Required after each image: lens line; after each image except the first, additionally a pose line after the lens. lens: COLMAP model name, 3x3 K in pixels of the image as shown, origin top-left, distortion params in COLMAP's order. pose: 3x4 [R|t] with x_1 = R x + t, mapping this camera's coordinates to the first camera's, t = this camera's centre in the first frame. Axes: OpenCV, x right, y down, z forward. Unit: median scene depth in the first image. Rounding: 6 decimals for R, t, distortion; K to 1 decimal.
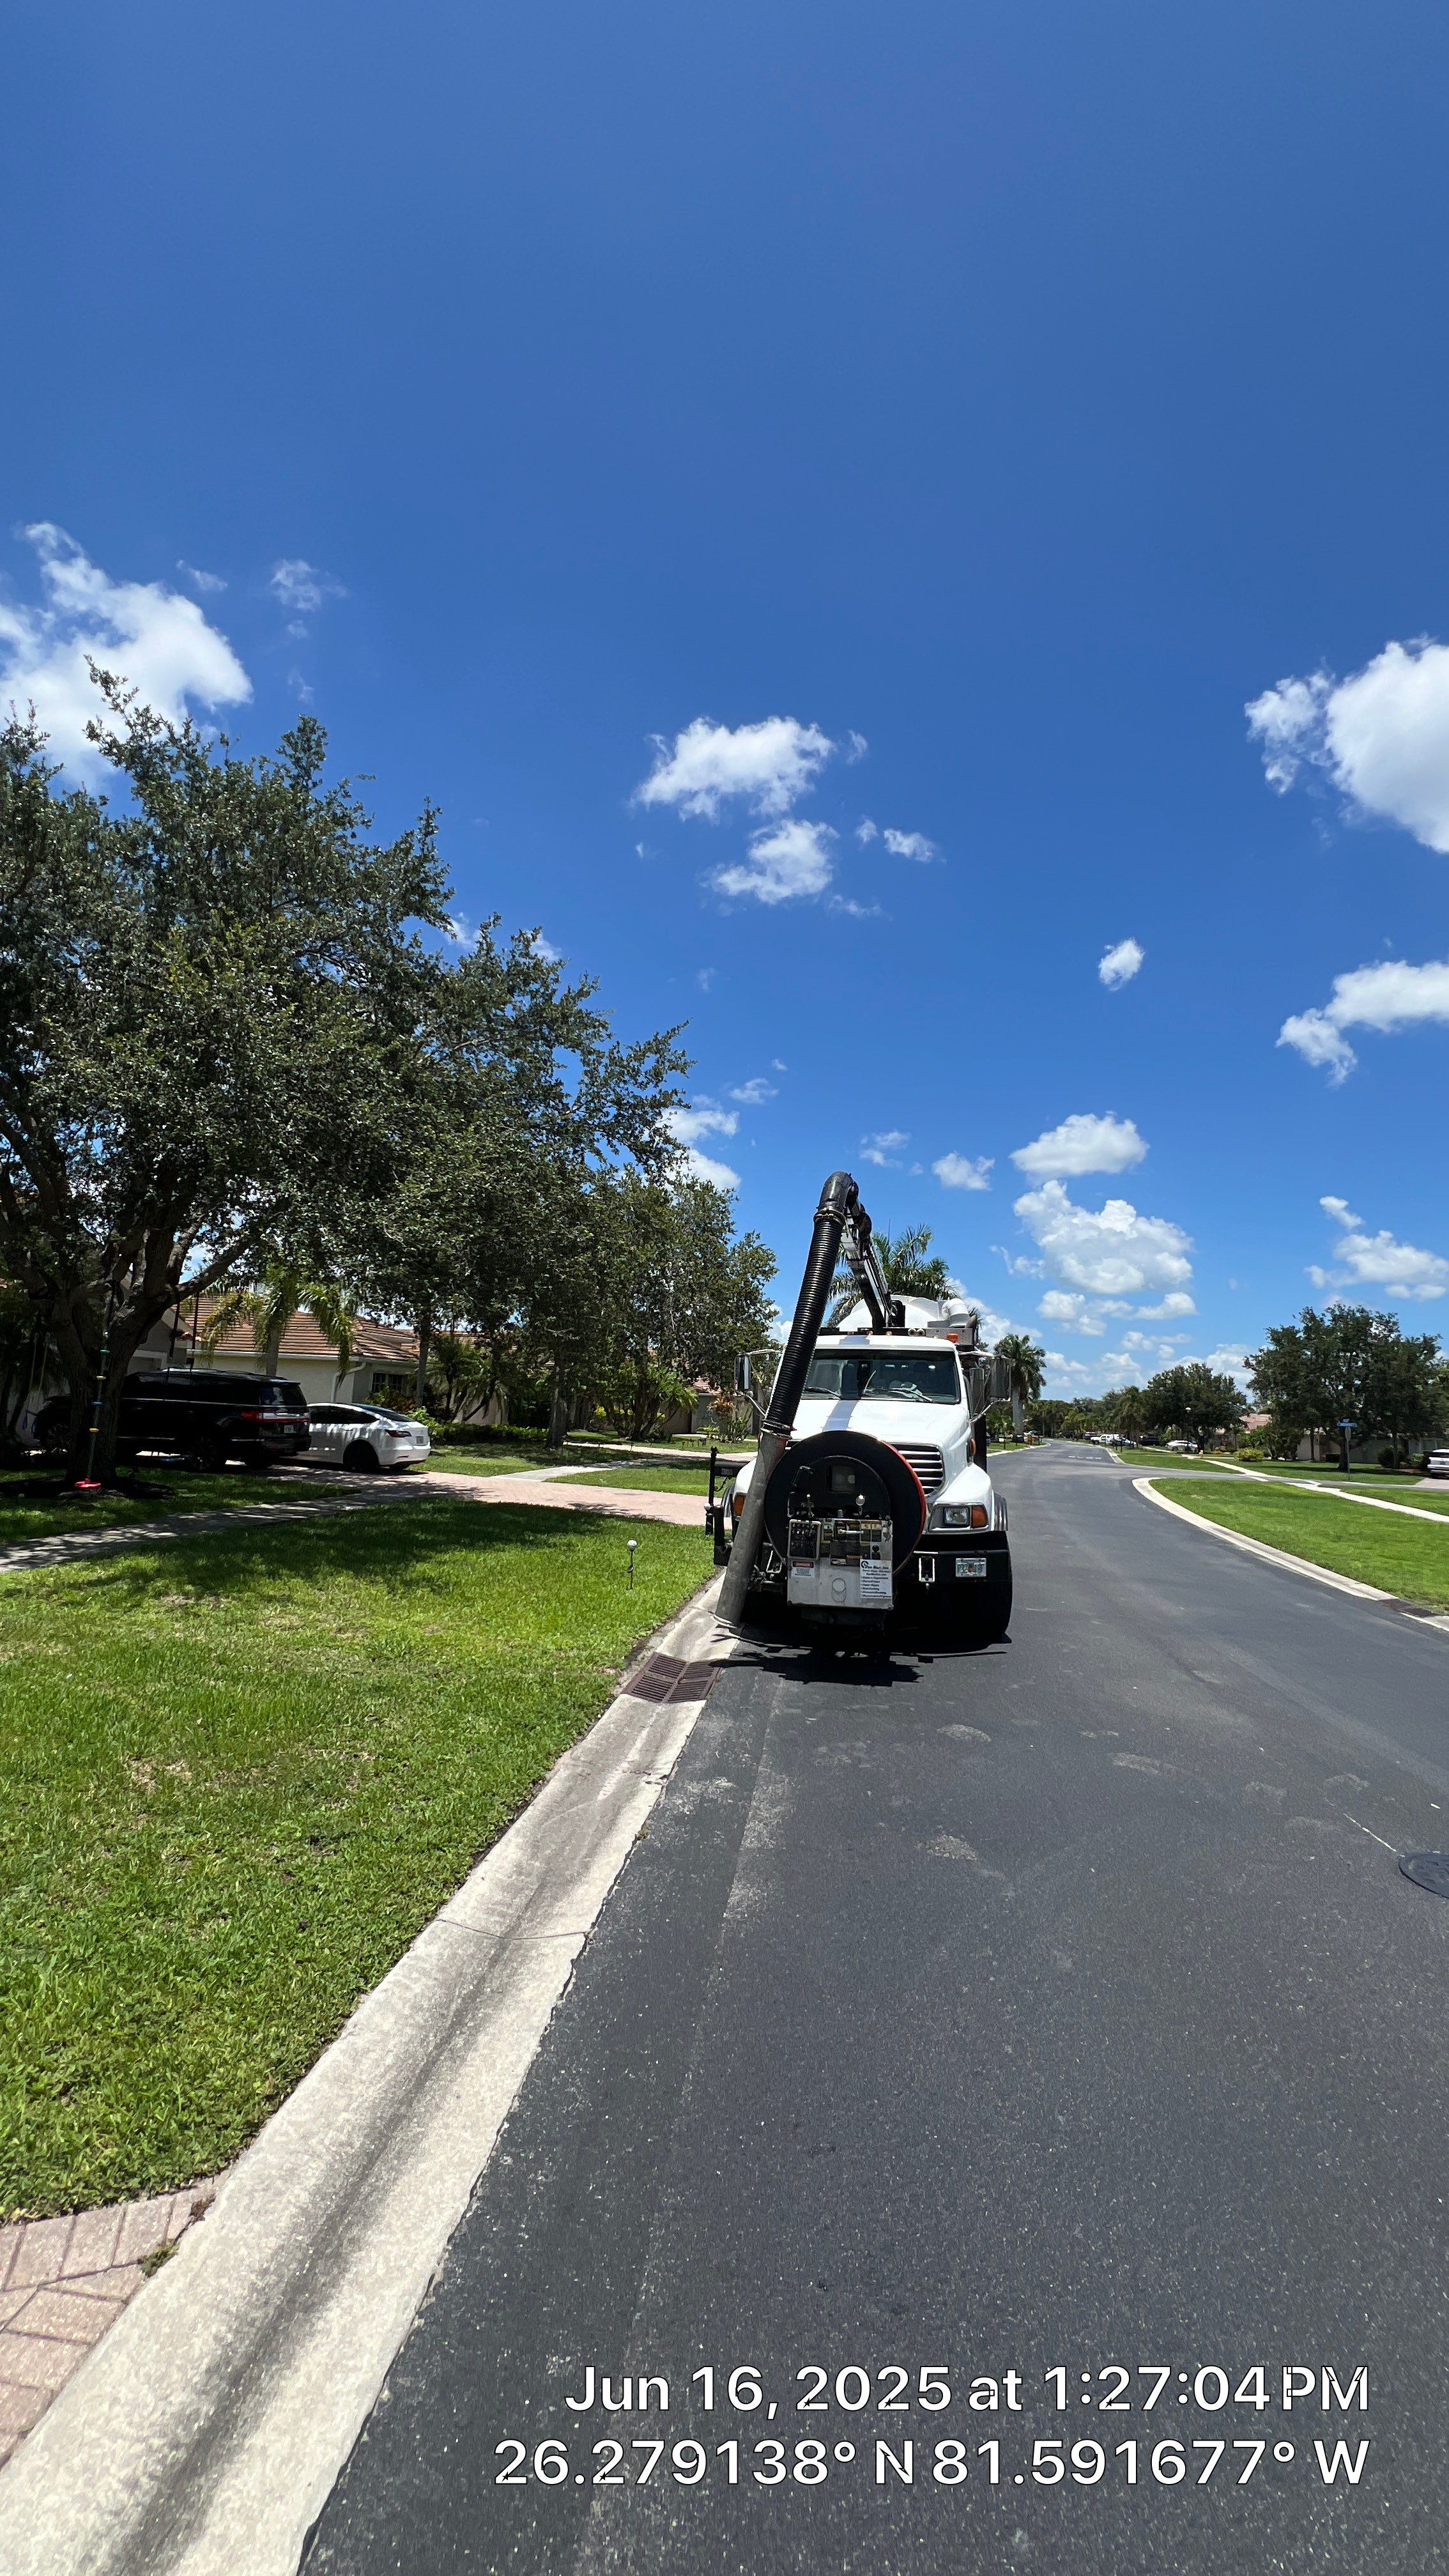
lens RADIAL K [[1023.1, 0, 729.7], [0, 1023.1, 1298.2], [0, 0, 1]] dist [-0.004183, 0.001720]
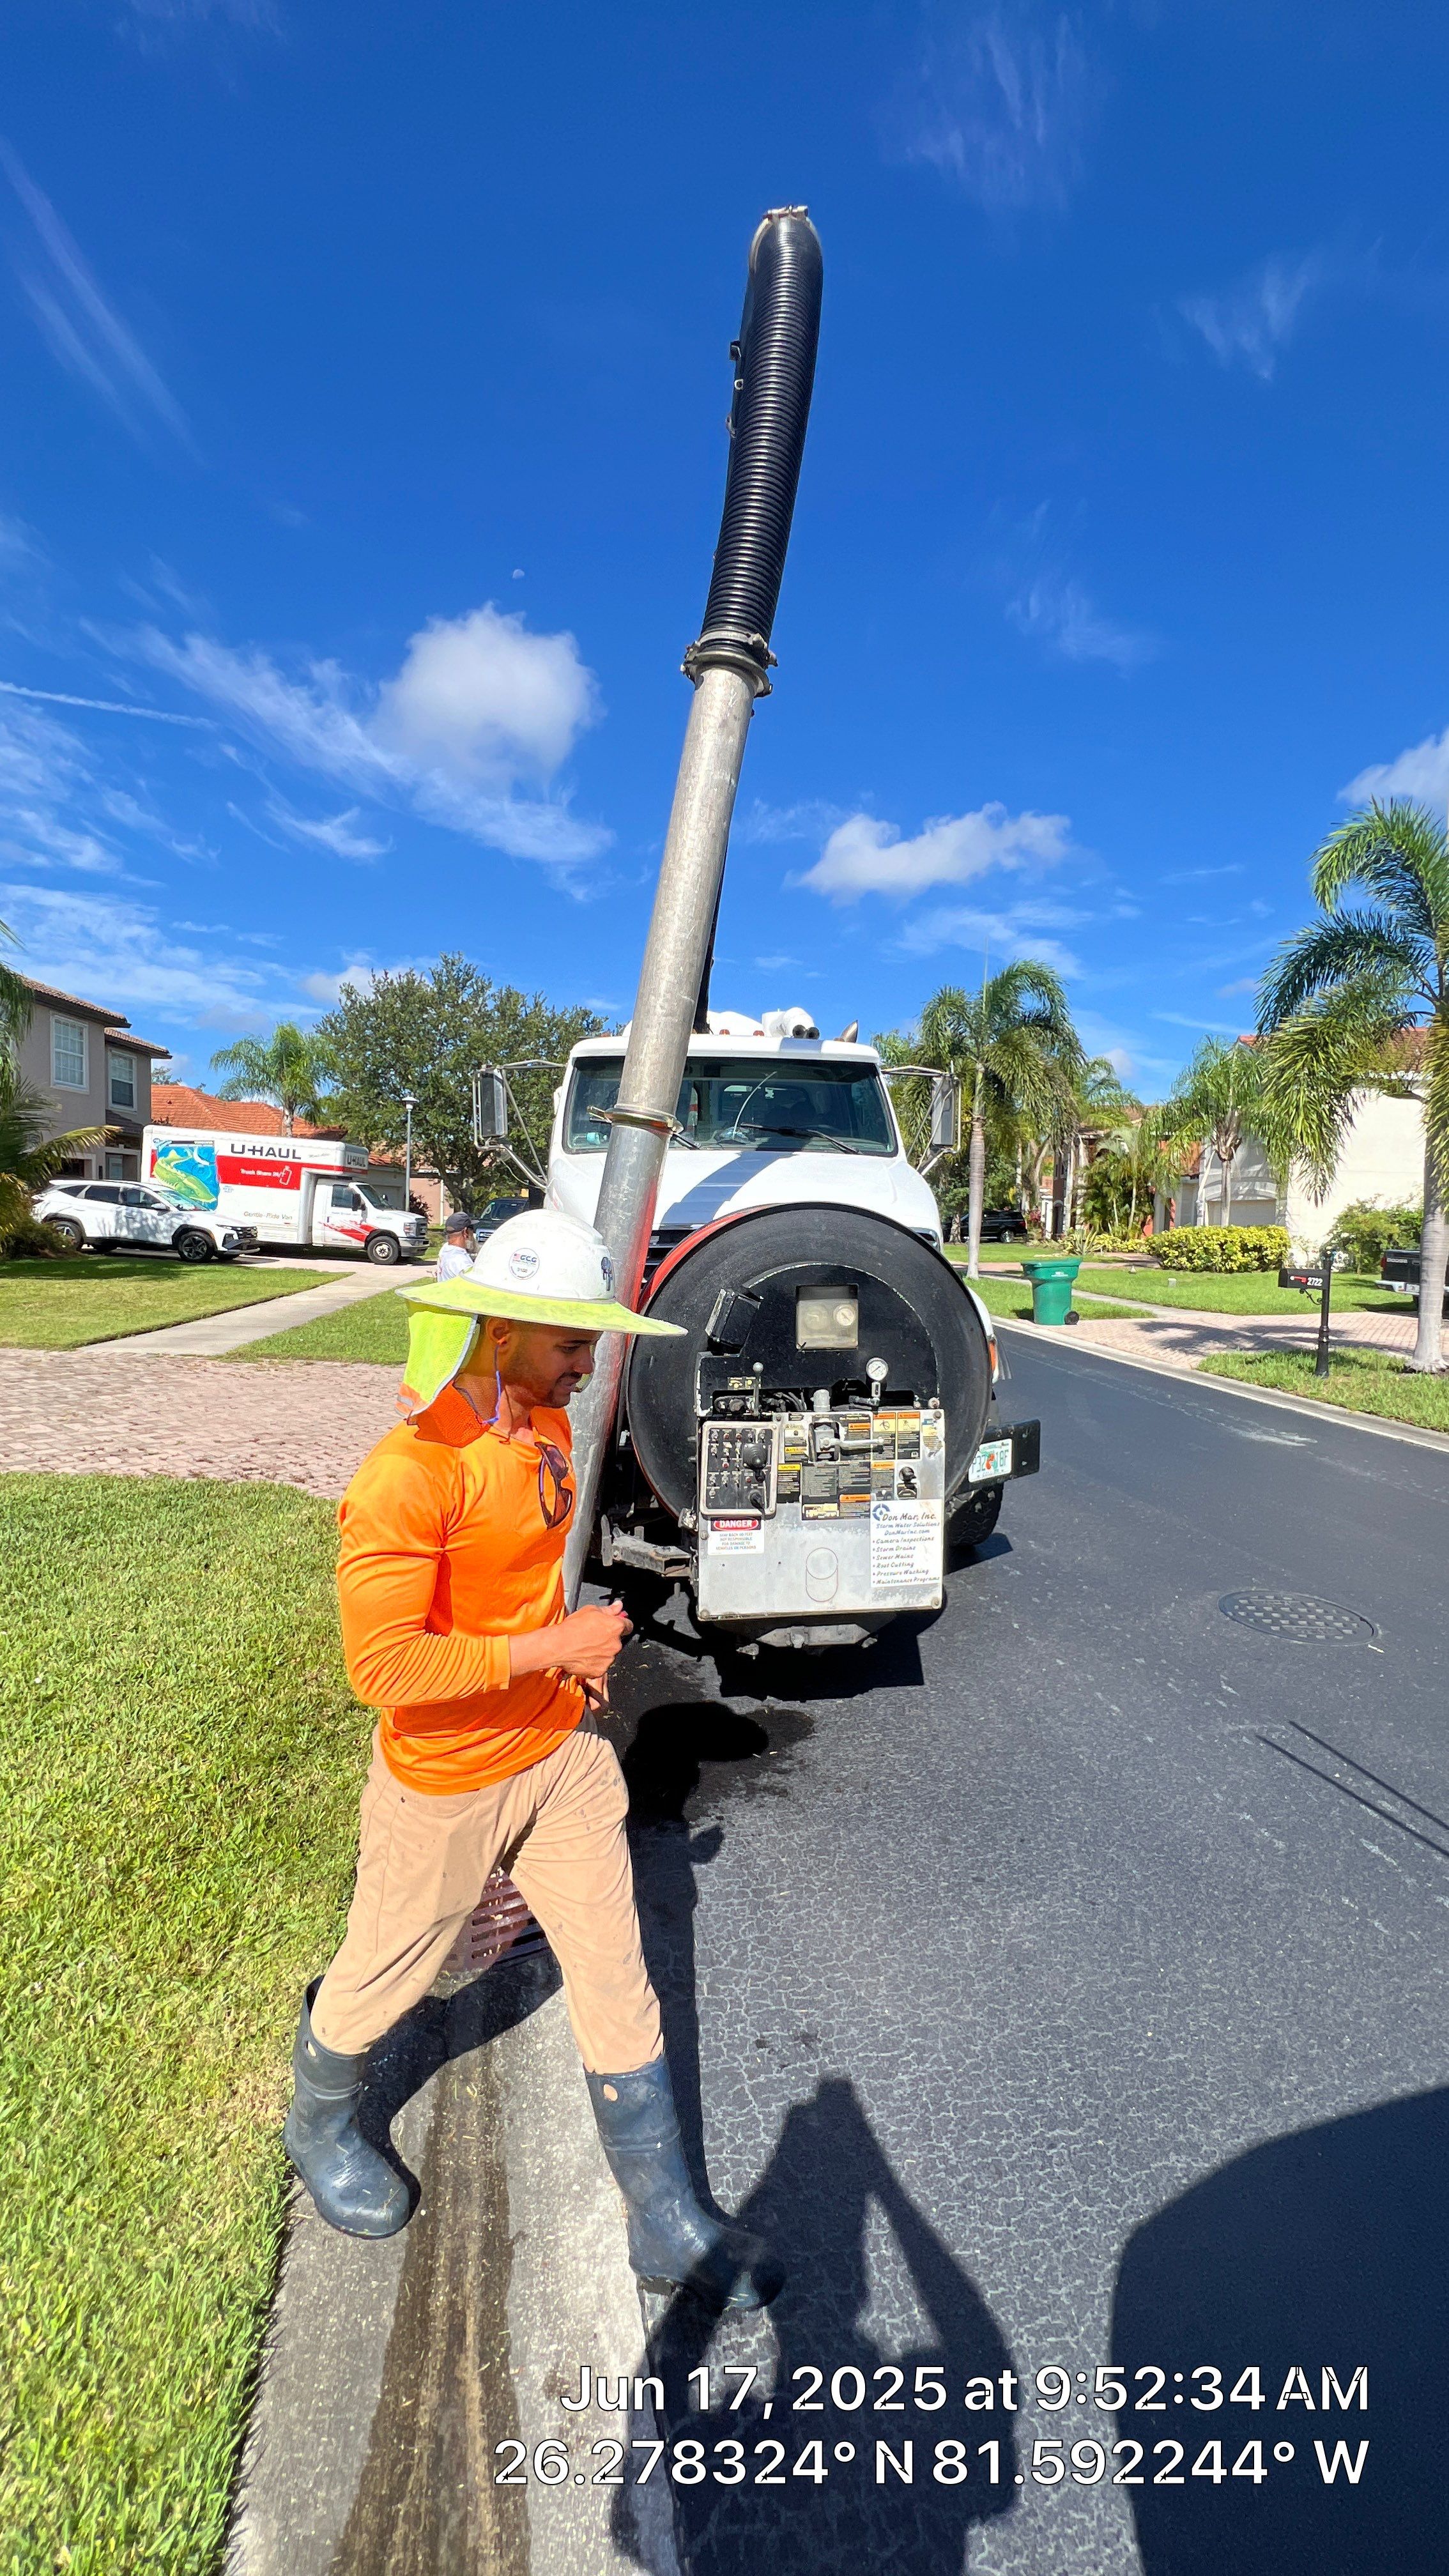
lens RADIAL K [[1023.1, 0, 718.1], [0, 1023.1, 1299.5], [0, 0, 1]] dist [-0.004183, 0.001720]
pose [[0.955618, -0.047778, 0.290708, -0.022944], [-0.013749, 0.978454, 0.206005, 0.038701], [-0.294287, -0.200859, 0.934372, 0.283657]]
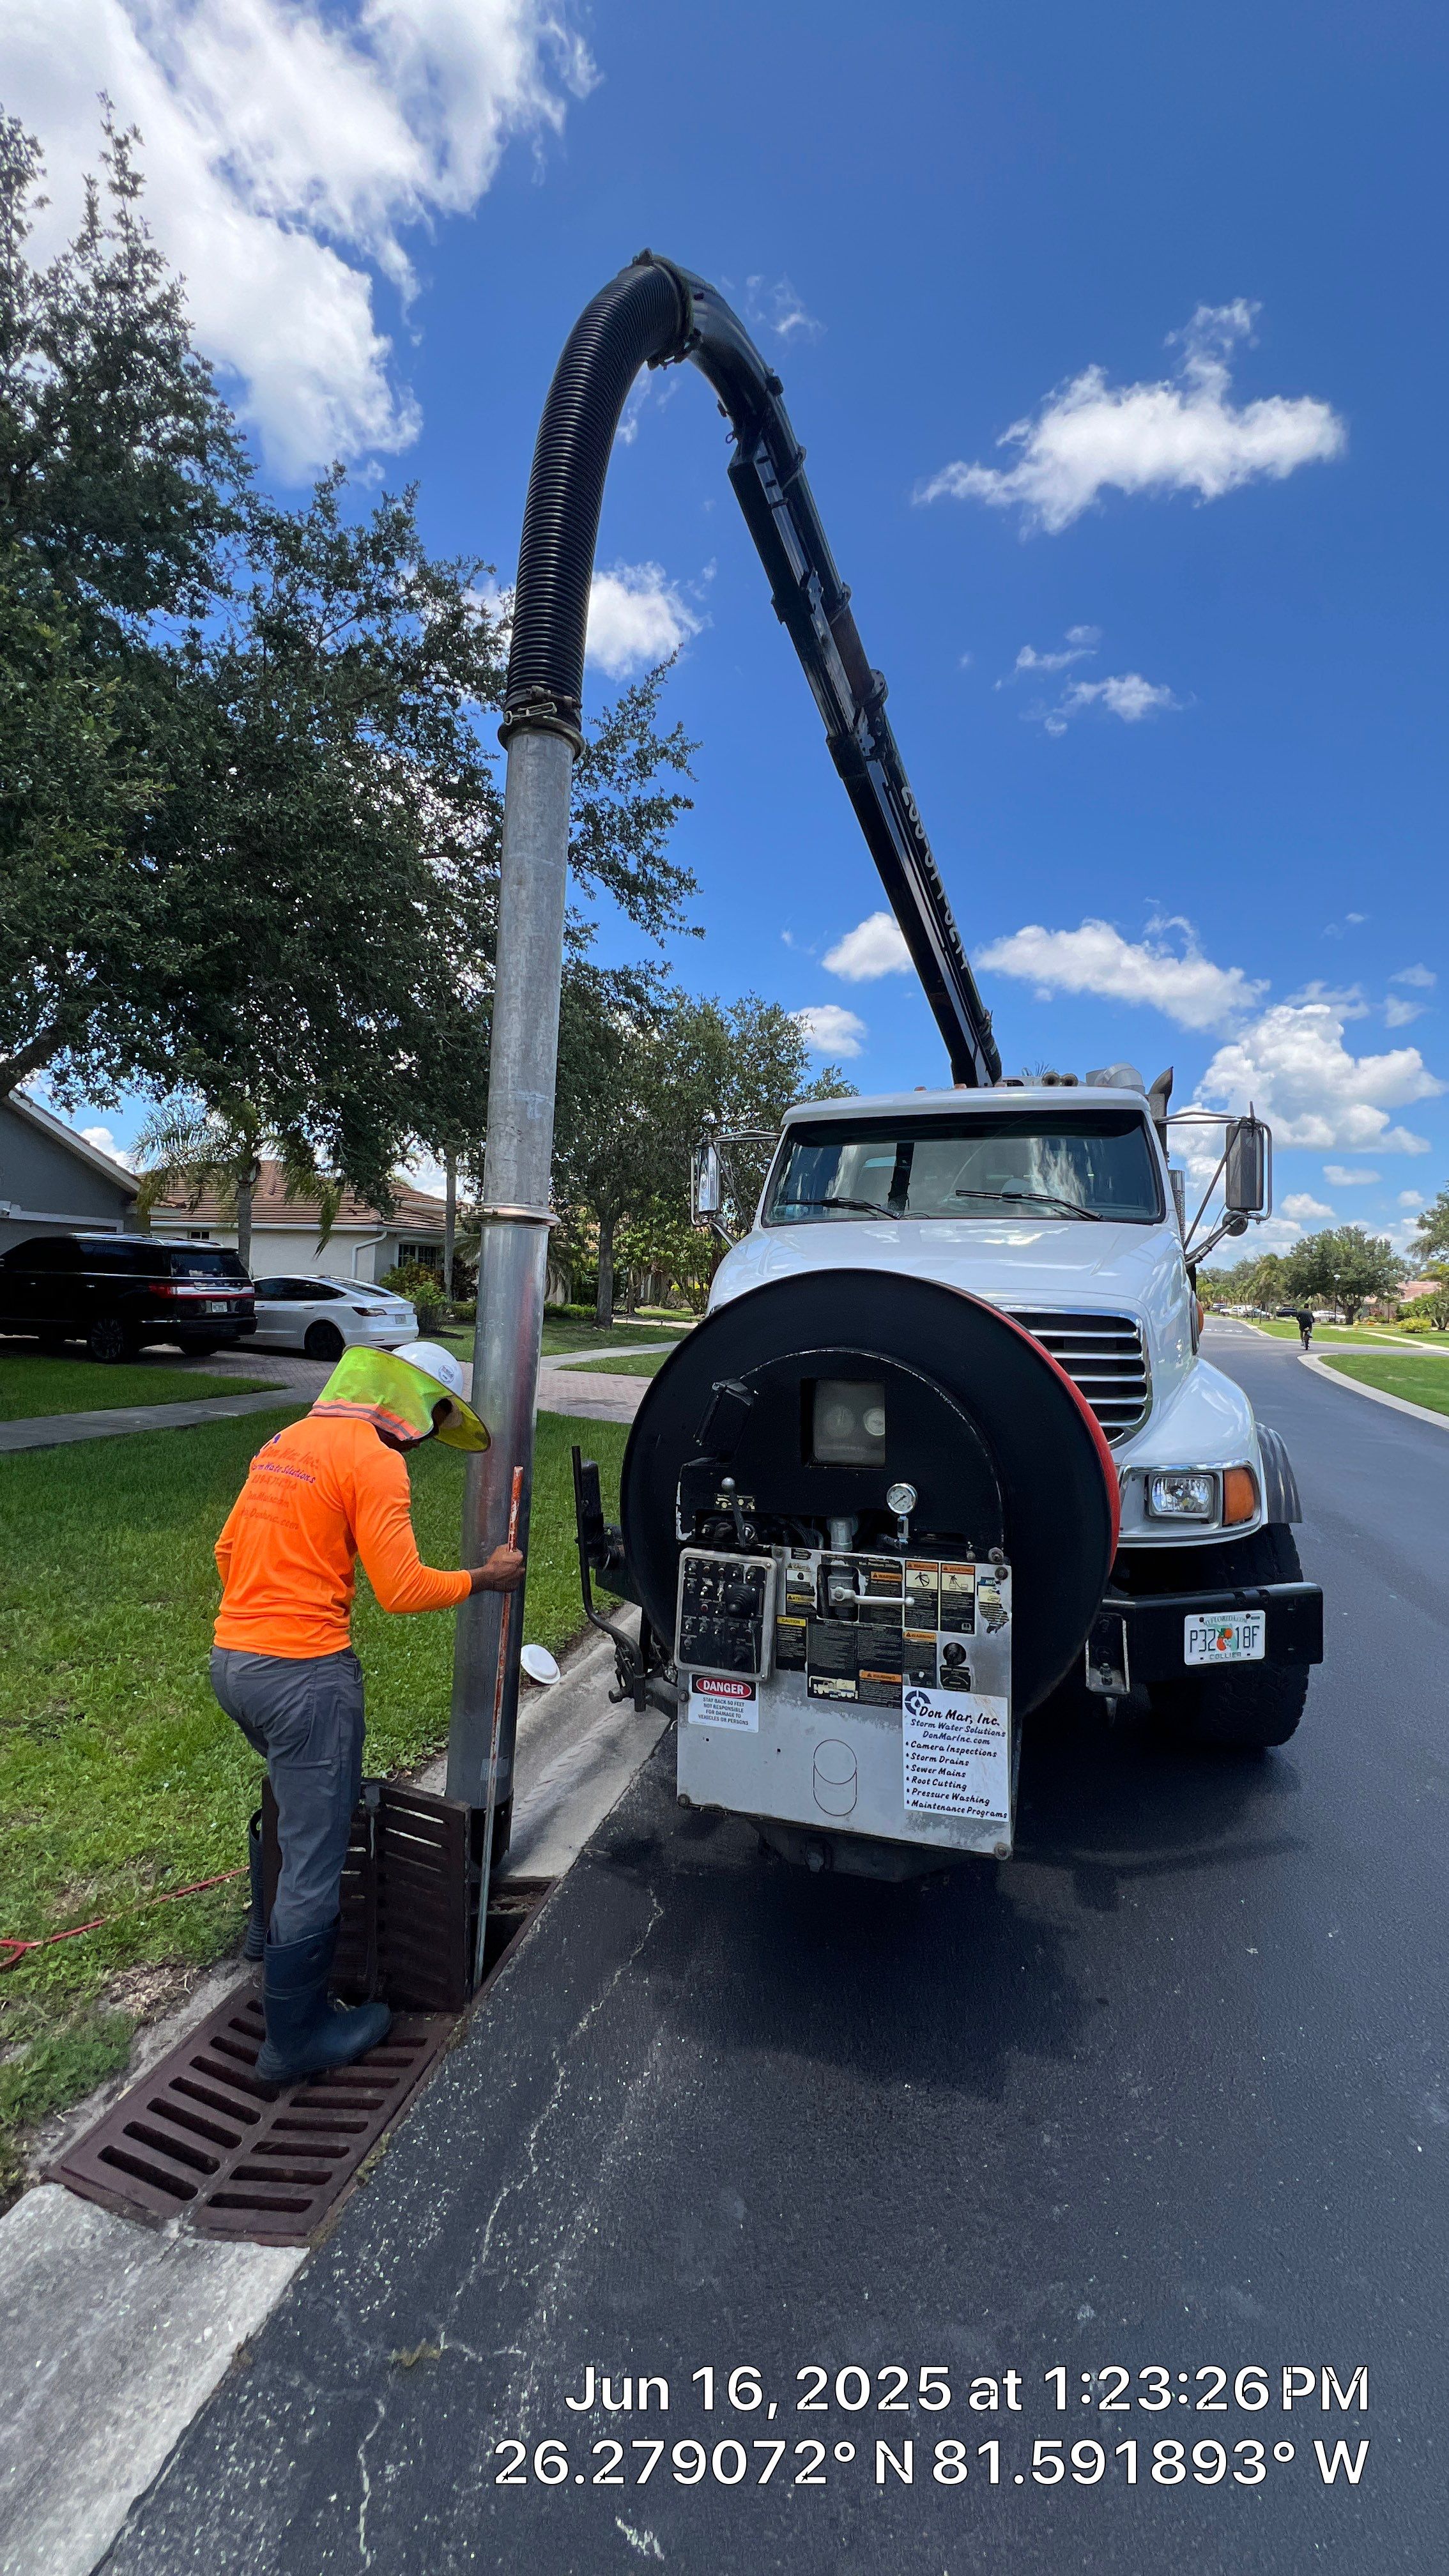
lens RADIAL K [[1023.1, 0, 723.4], [0, 1023.1, 1290.2], [0, 0, 1]] dist [-0.004183, 0.001720]
pose [[0.993734, -0.014729, -0.110798, 0.048786], [0.026969, 0.993588, 0.109799, 0.046117], [0.108470, -0.112099, 0.987759, 0.313502]]
